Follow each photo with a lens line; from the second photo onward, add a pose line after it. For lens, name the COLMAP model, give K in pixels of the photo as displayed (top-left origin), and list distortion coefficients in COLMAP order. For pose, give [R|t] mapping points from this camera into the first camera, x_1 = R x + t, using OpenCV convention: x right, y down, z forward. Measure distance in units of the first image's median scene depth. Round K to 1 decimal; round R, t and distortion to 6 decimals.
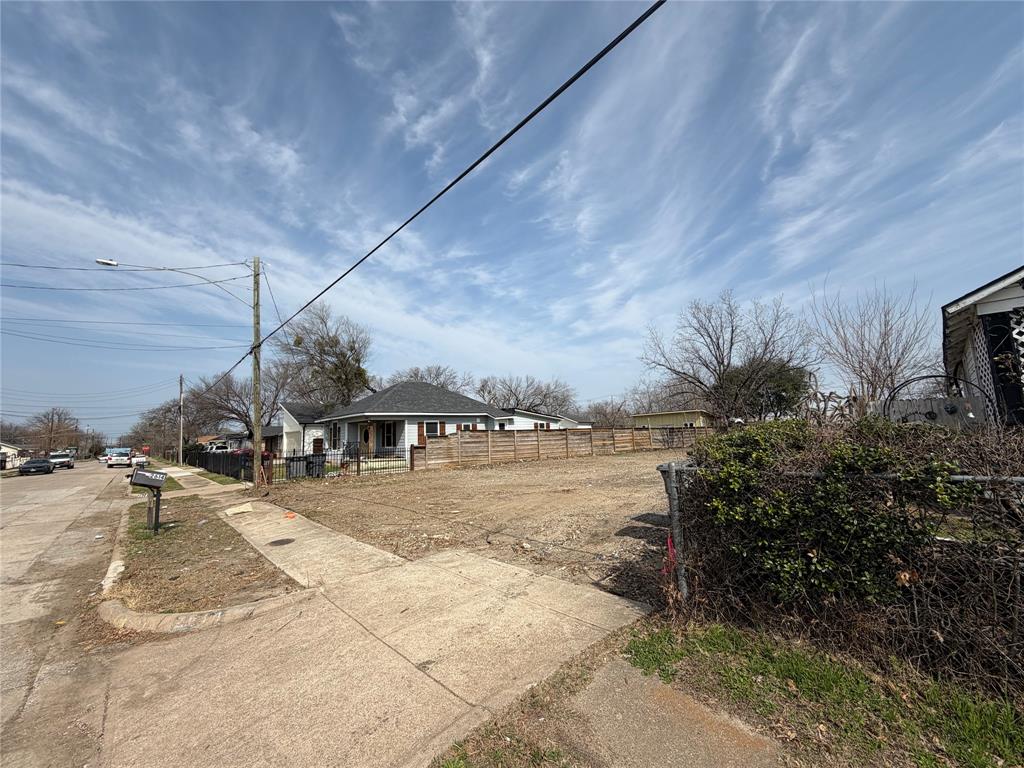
lens RADIAL K [[410.4, 0, 508.8], [0, 410.4, 387.6], [0, 0, 1]] dist [0.006651, -0.000039]
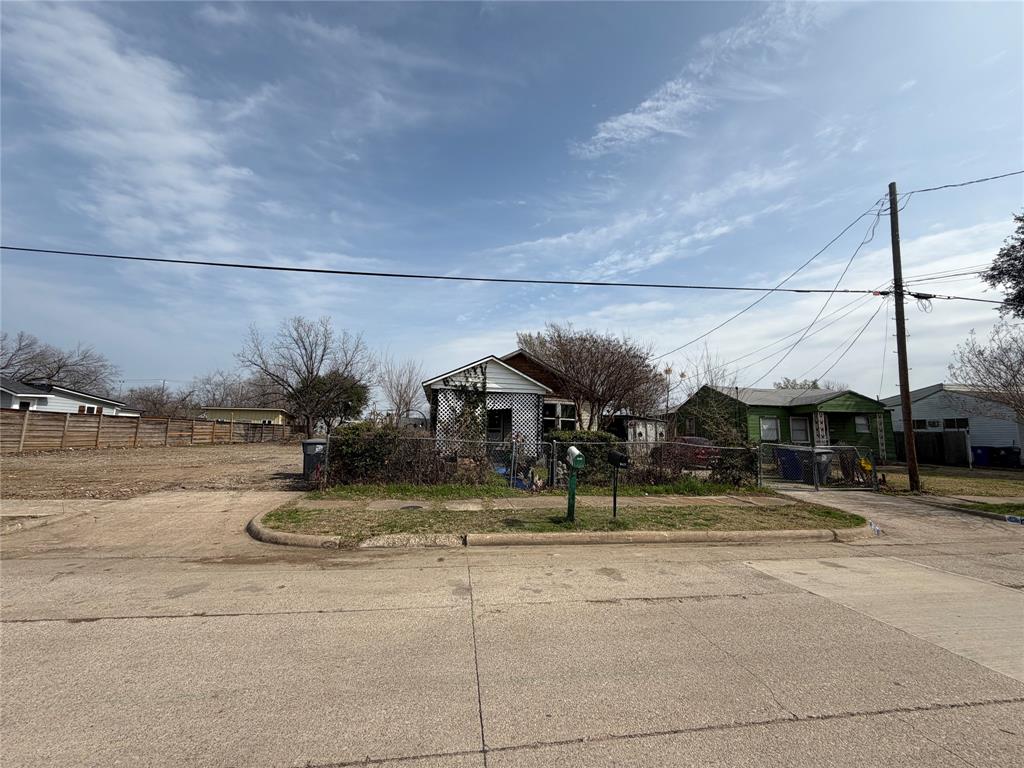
lens RADIAL K [[410.4, 0, 508.8], [0, 410.4, 387.6], [0, 0, 1]] dist [0.006651, -0.000039]
pose [[0.561816, 0.143407, 0.814737, -0.134488], [-0.143494, 0.986824, -0.074749, -0.010953], [-0.814722, -0.074915, 0.574992, -0.171487]]
